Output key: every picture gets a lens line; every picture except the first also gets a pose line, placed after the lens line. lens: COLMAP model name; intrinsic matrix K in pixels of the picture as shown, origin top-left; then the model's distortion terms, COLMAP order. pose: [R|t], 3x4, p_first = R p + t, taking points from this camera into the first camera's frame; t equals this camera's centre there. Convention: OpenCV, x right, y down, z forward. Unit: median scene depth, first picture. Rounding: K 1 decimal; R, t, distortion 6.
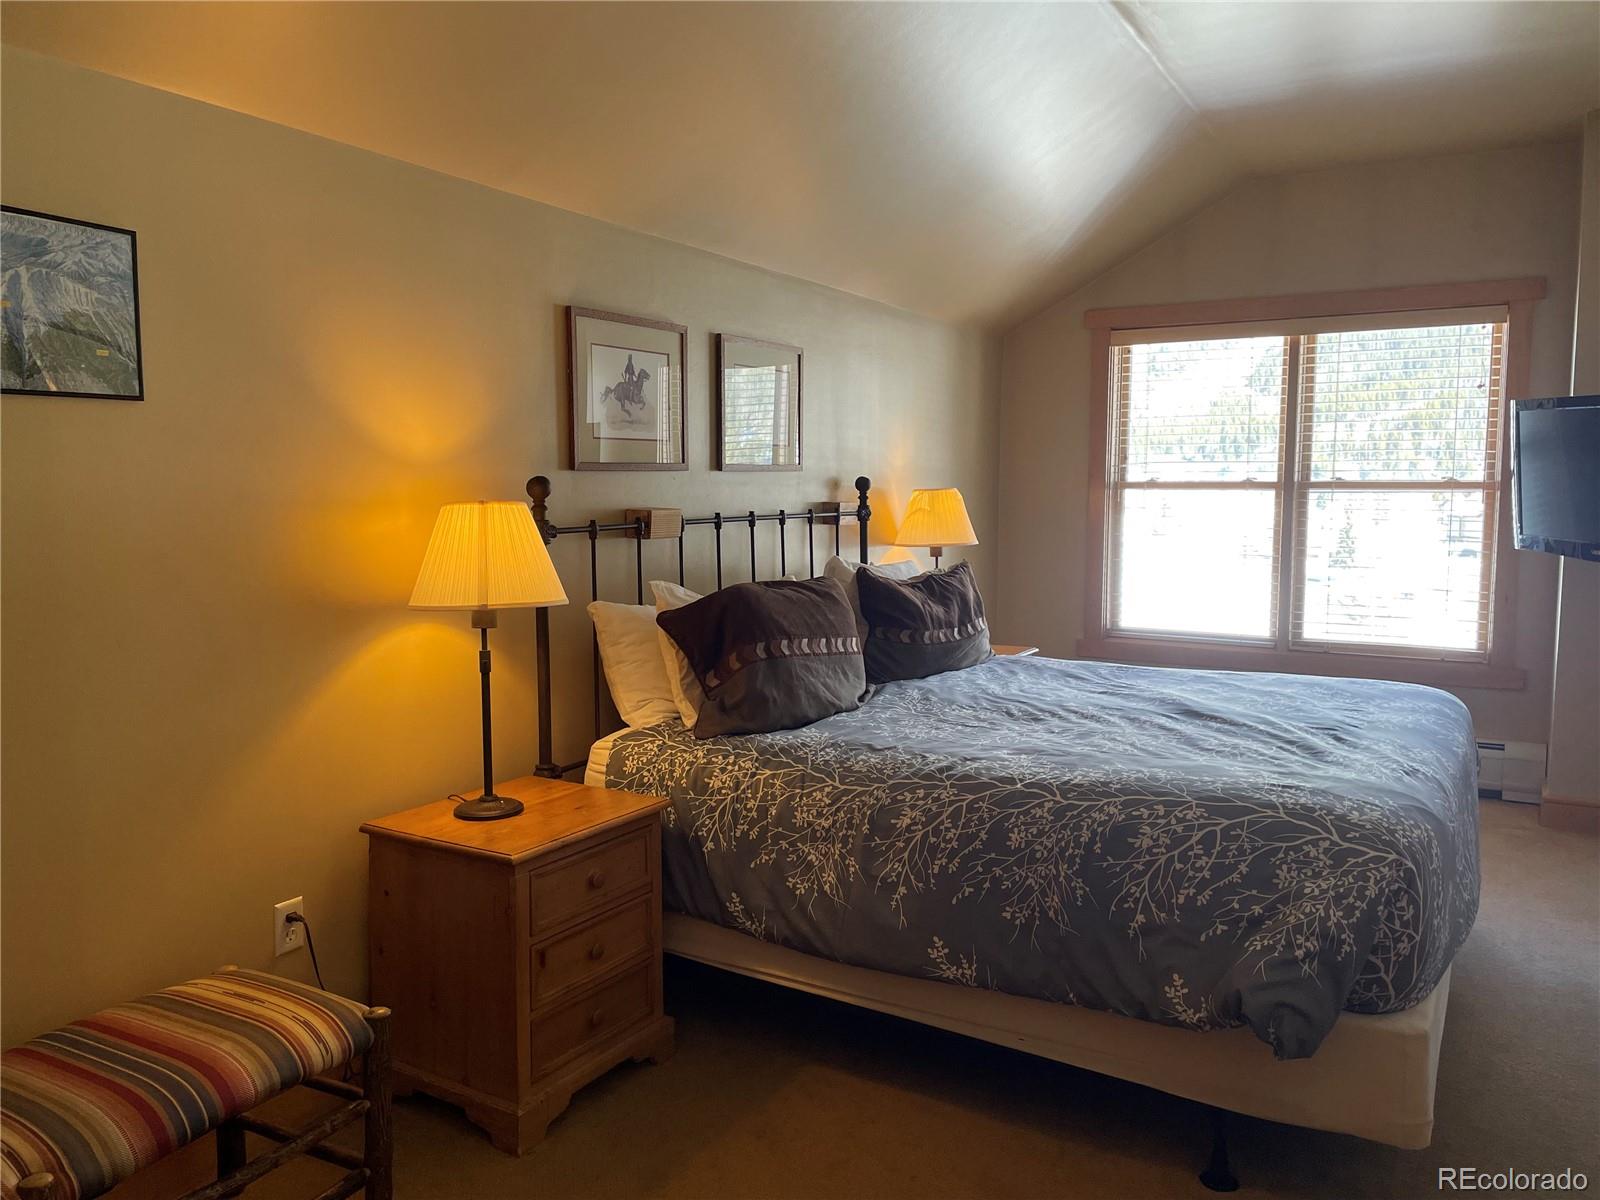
lens RADIAL K [[1222.0, 0, 801.1], [0, 1222.0, 586.6], [0, 0, 1]] dist [0.101558, -0.130397]
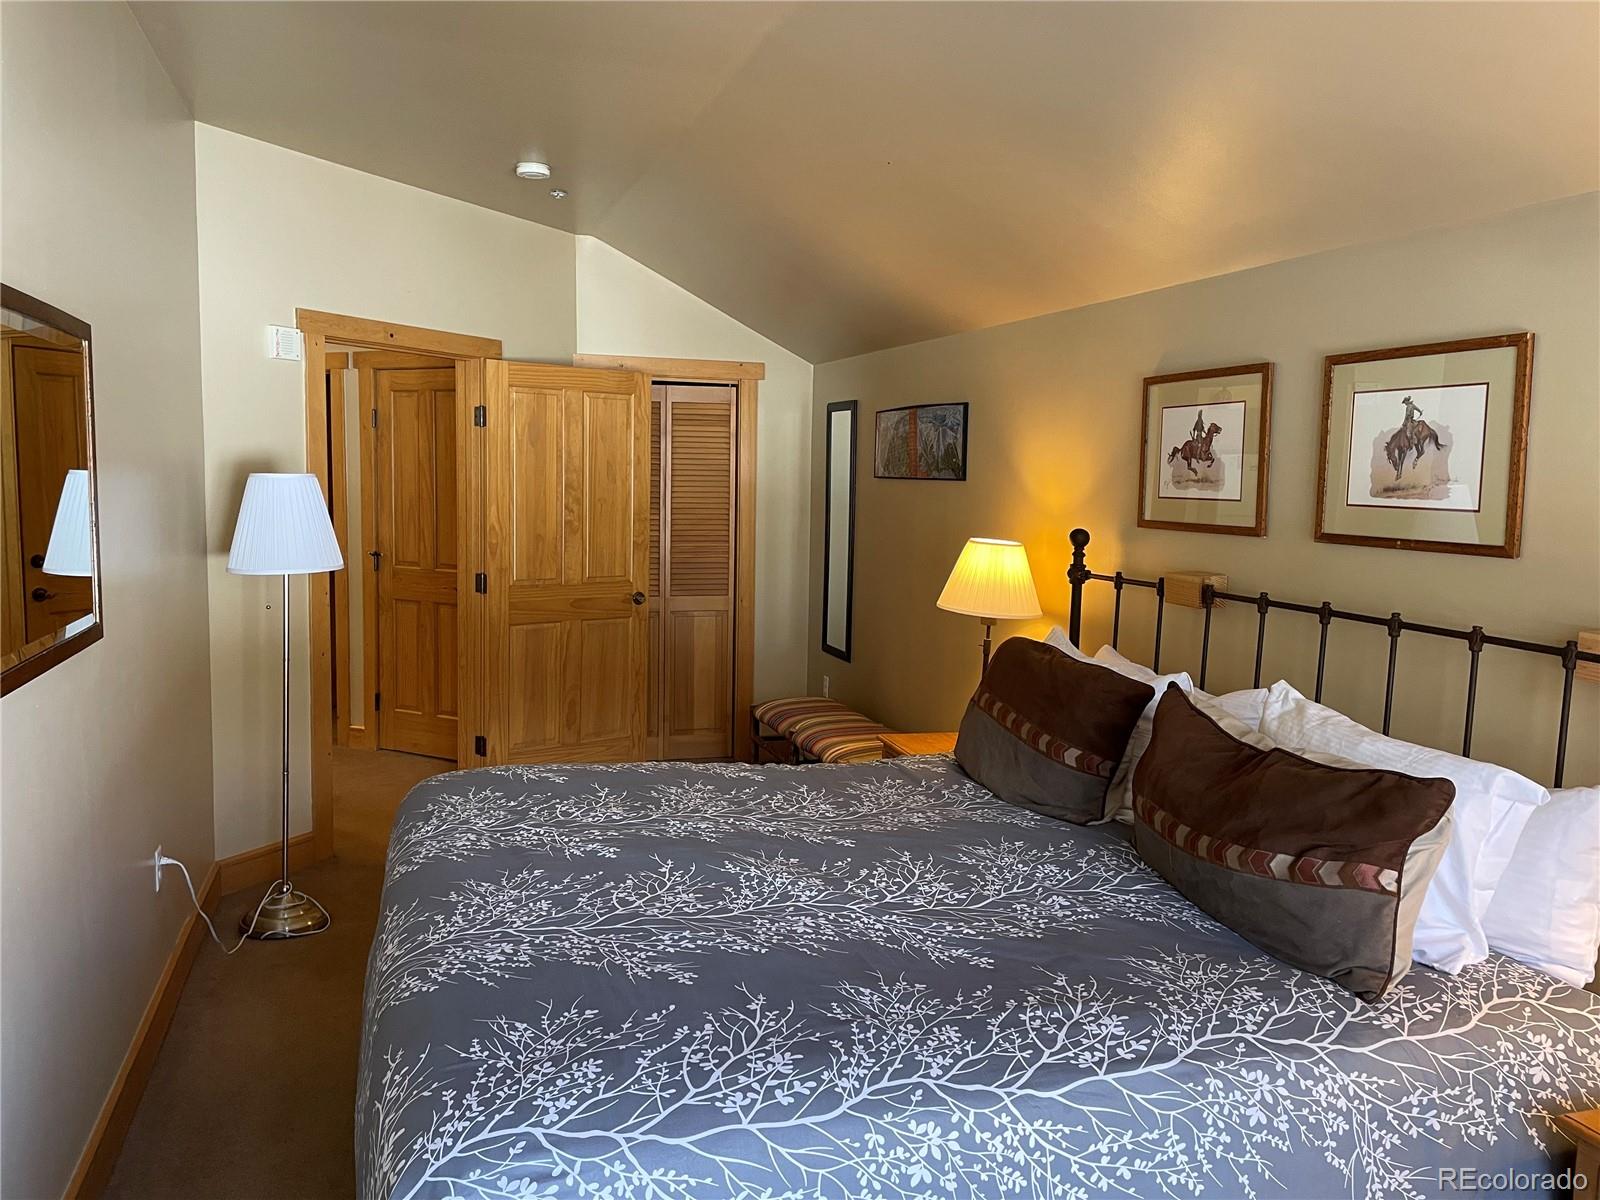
lens RADIAL K [[1222.0, 0, 801.1], [0, 1222.0, 586.6], [0, 0, 1]] dist [0.101558, -0.130397]
pose [[-0.726433, 0.051696, -0.685290, 0.754710], [-0.082432, 0.983413, 0.161566, -0.183866], [0.682276, 0.173857, -0.710122, 1.495592]]
